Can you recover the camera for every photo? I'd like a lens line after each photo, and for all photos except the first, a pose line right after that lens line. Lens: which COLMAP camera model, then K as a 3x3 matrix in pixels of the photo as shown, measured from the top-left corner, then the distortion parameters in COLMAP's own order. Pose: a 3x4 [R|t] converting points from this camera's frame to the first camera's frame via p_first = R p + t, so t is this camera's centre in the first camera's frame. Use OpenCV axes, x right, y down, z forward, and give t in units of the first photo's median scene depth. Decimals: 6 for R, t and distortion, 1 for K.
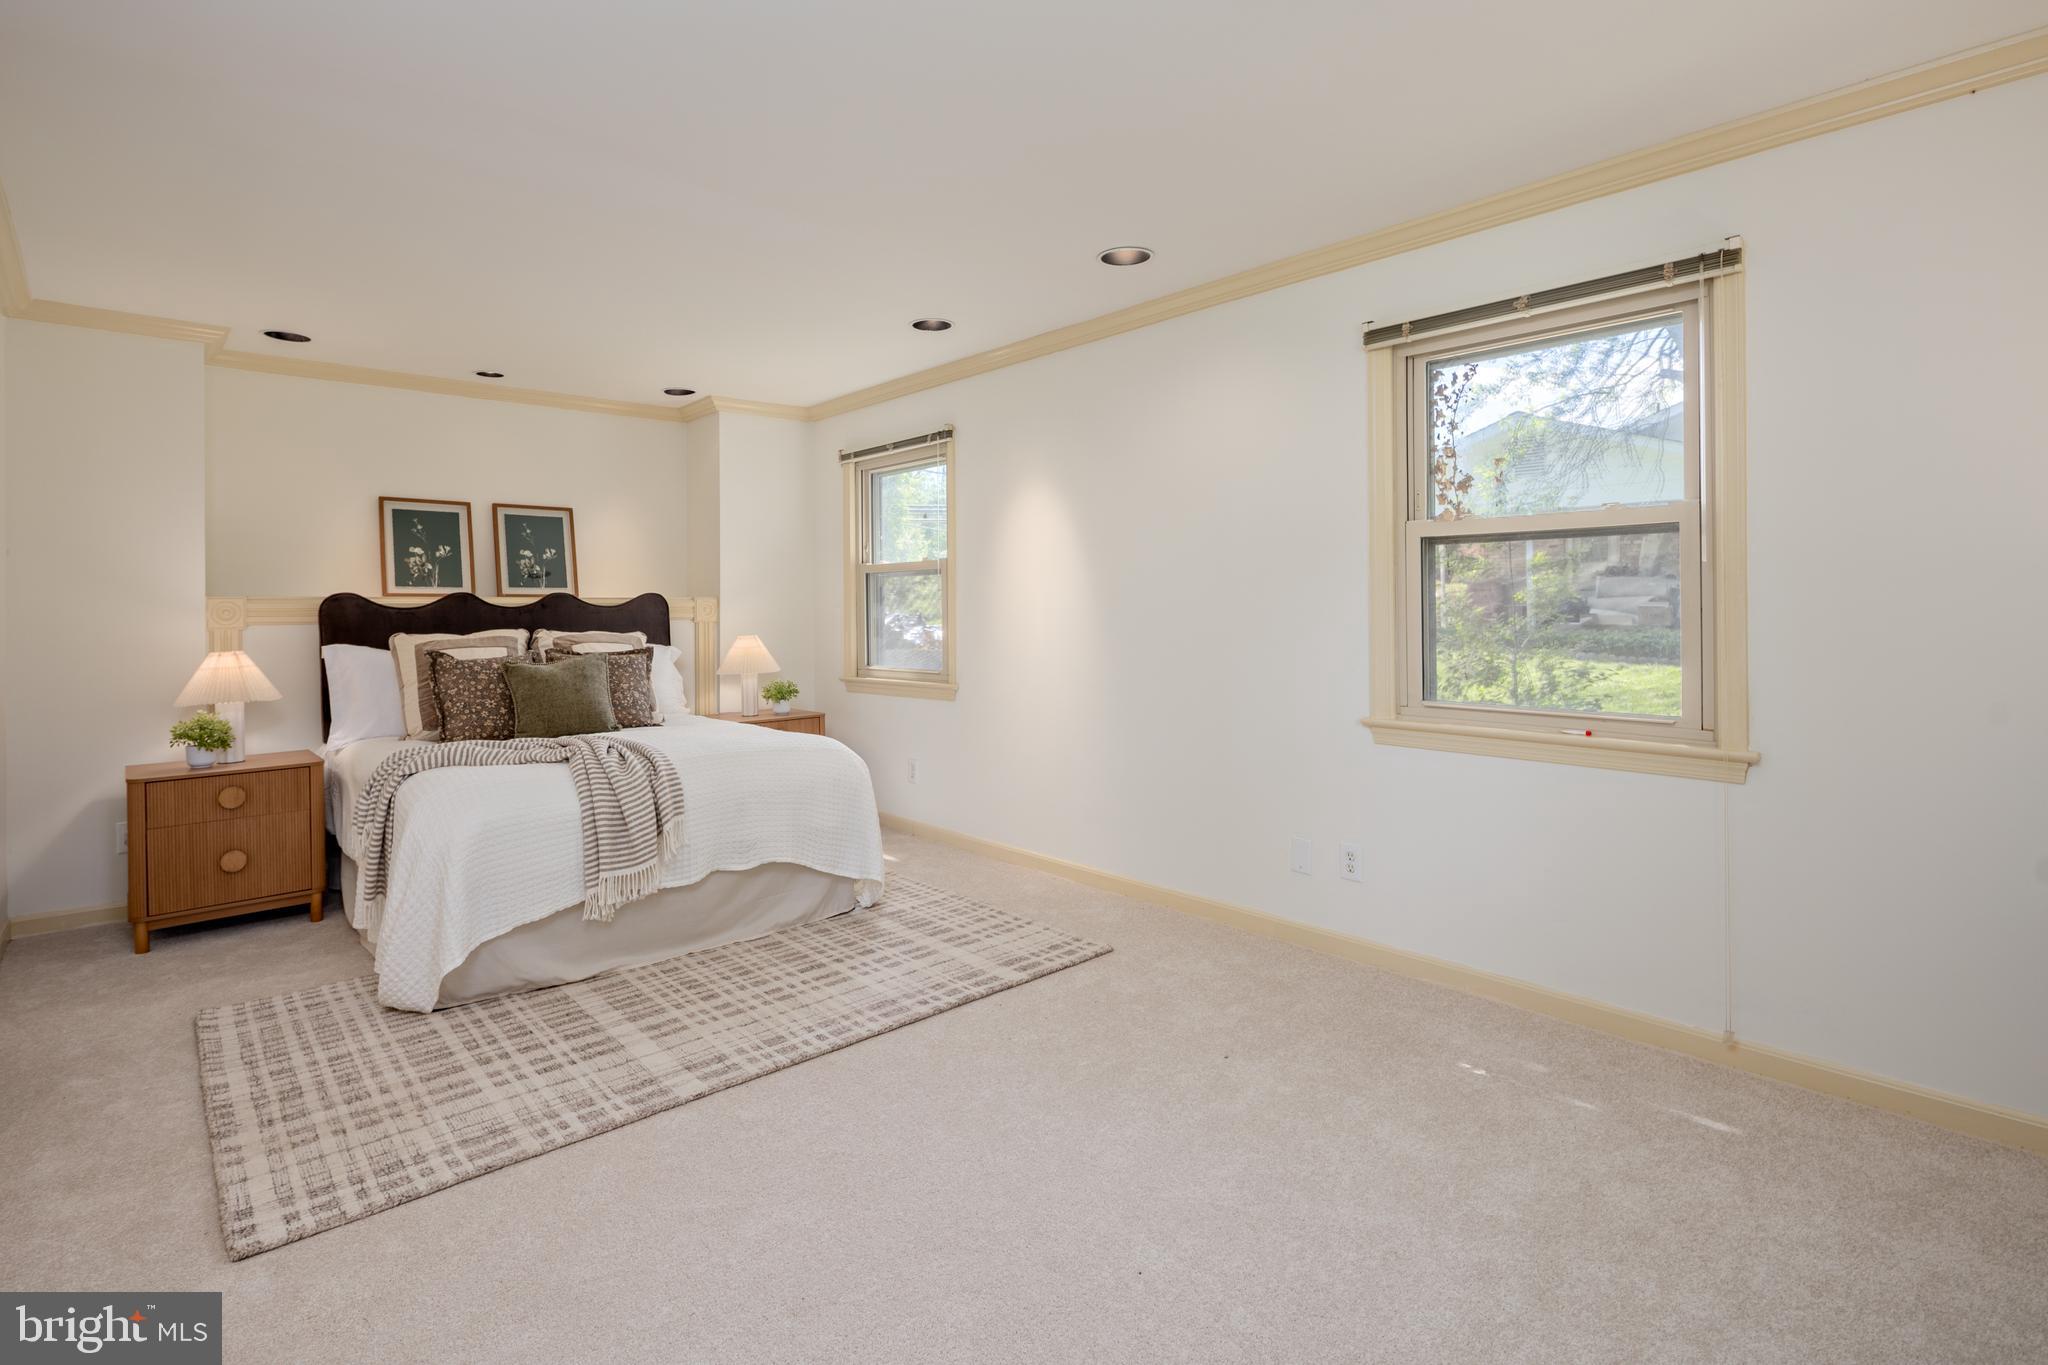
lens RADIAL K [[995.2, 0, 1010.6], [0, 995.2, 618.0], [0, 0, 1]] dist [0.008994, -0.007585]
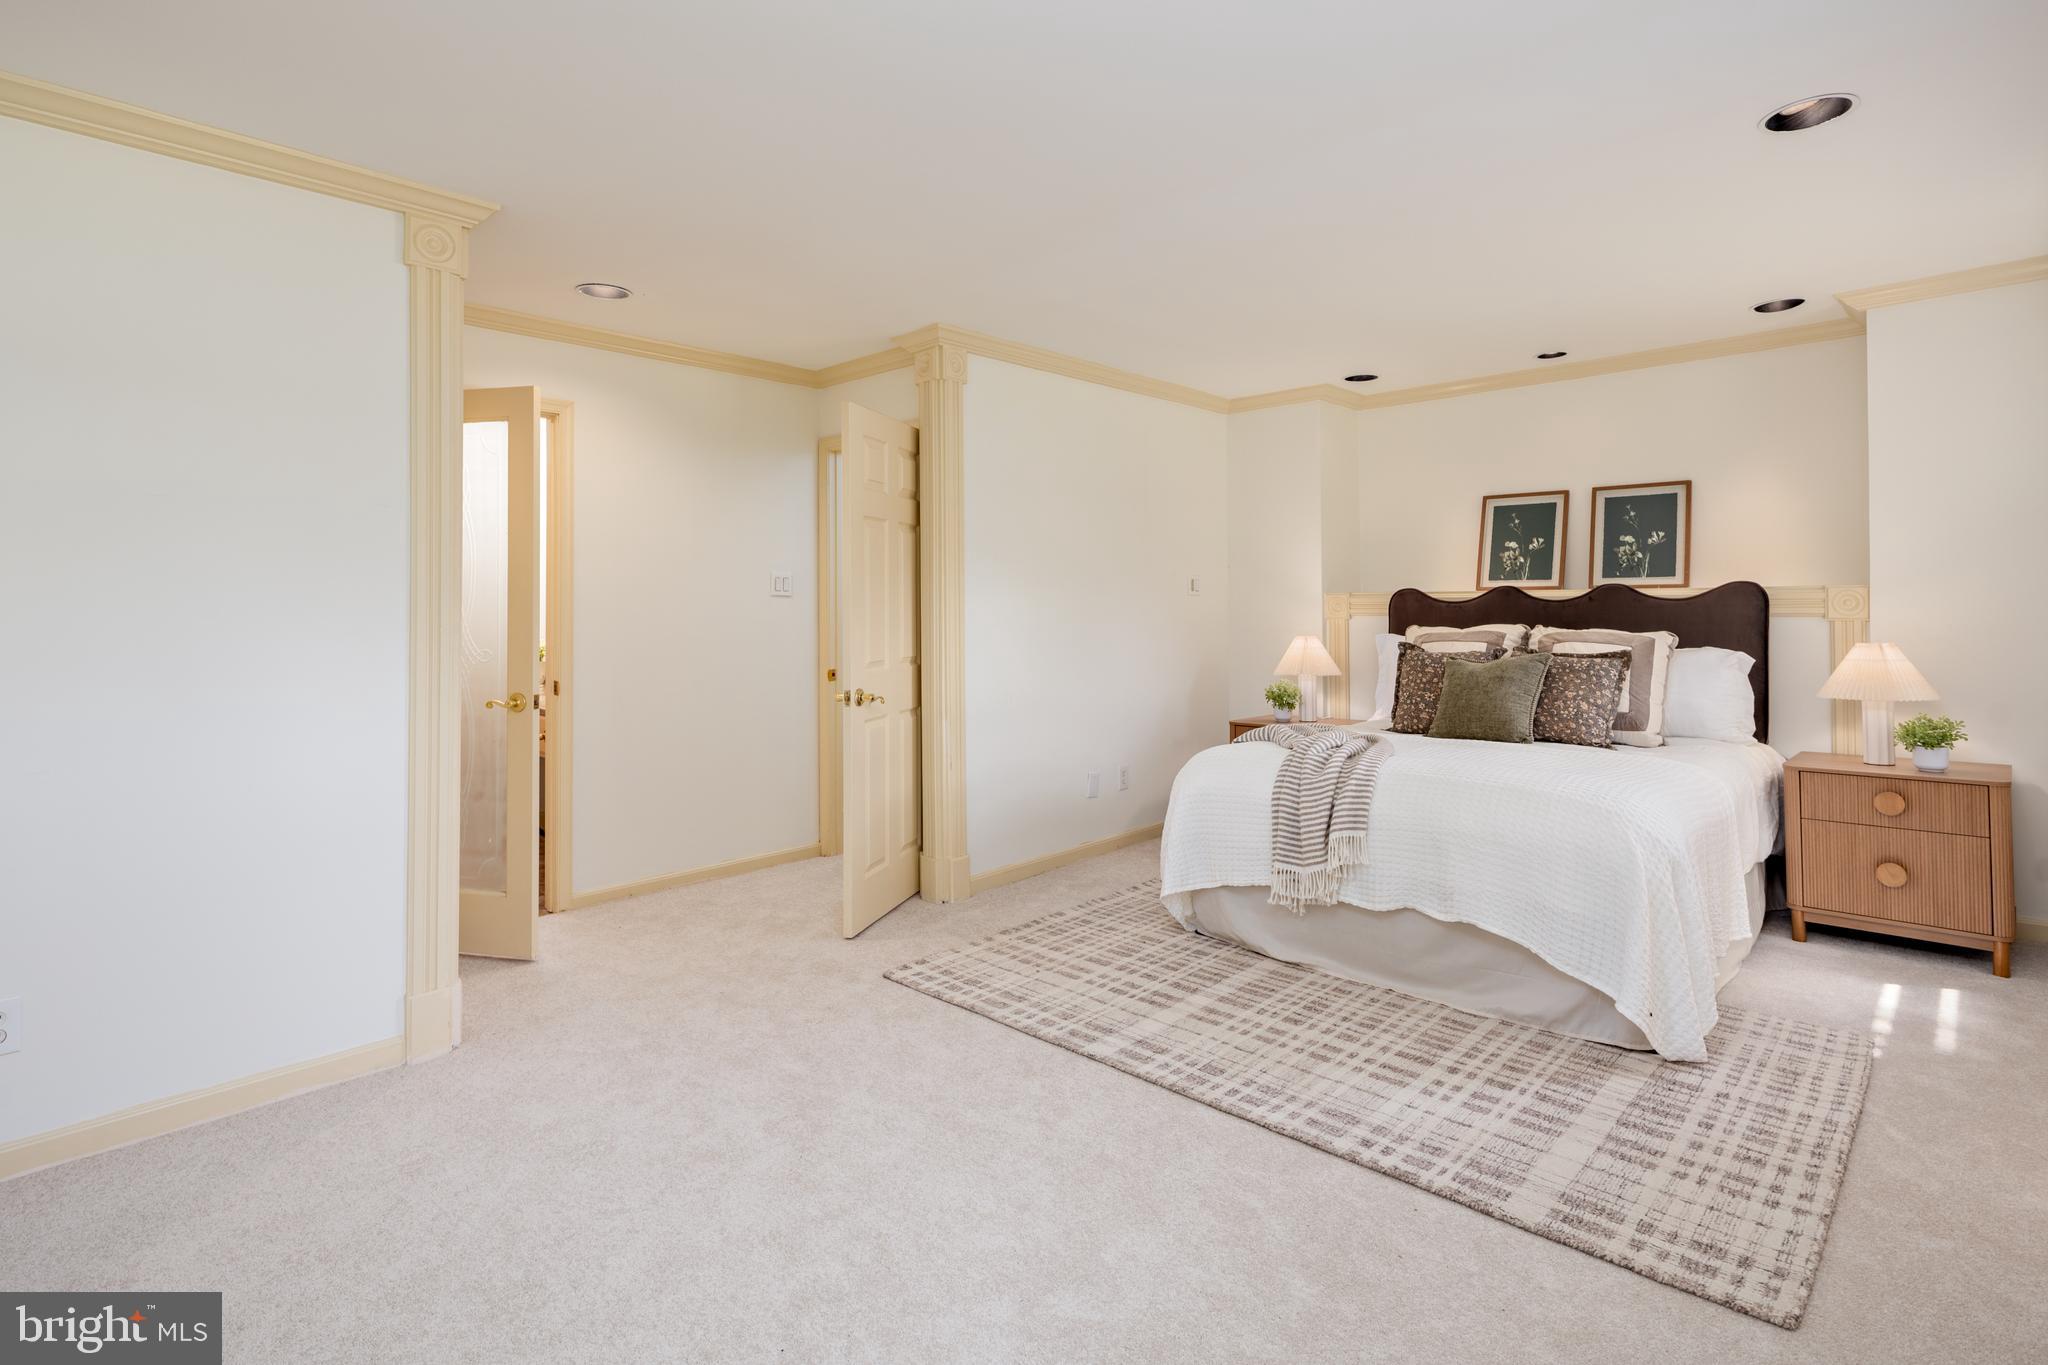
lens RADIAL K [[995.2, 0, 1017.4], [0, 995.2, 605.2], [0, 0, 1]] dist [0.008994, -0.007585]
pose [[0.081577, 0.007174, -0.996641, 0.526737], [-0.002912, 0.999972, 0.006960, -0.015510], [0.996663, 0.002334, 0.081596, 0.570347]]
